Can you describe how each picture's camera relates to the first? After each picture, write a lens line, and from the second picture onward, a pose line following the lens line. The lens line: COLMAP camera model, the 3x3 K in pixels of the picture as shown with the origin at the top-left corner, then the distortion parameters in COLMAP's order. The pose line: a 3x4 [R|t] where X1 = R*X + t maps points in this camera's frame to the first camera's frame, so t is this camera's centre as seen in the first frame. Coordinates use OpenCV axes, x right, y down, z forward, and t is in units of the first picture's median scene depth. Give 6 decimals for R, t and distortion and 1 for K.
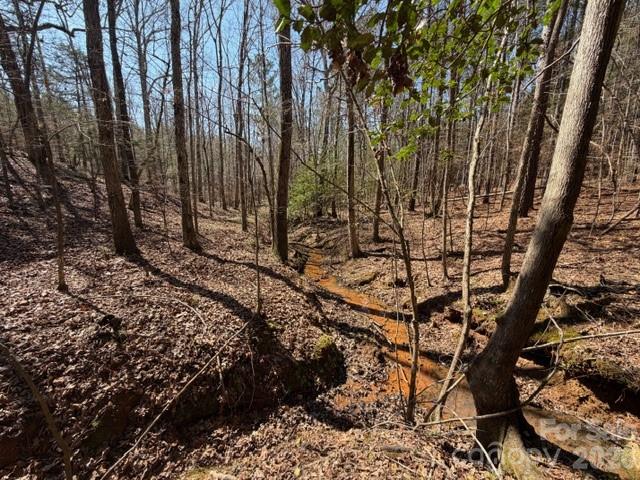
lens RADIAL K [[257.3, 0, 320.0], [0, 257.3, 240.0], [0, 0, 1]] dist [-0.000522, 0.000023]
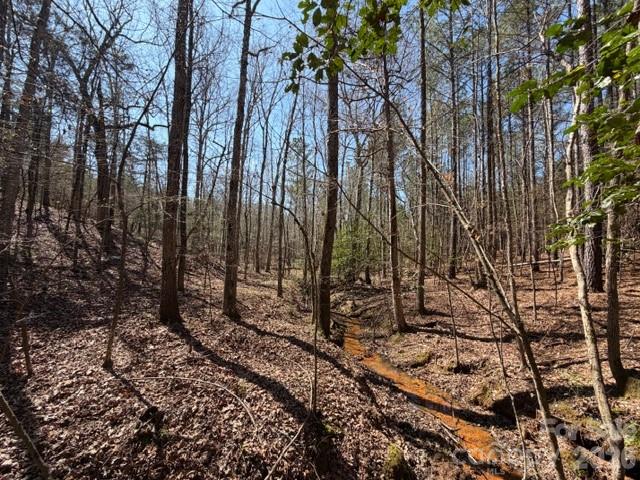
lens RADIAL K [[257.3, 0, 320.0], [0, 257.3, 240.0], [0, 0, 1]] dist [-0.000522, 0.000023]
pose [[0.994815, 0.005344, -0.101564, -0.113698], [-0.029431, 0.971020, -0.237179, -0.045599], [0.097354, 0.238938, 0.966142, 0.051533]]
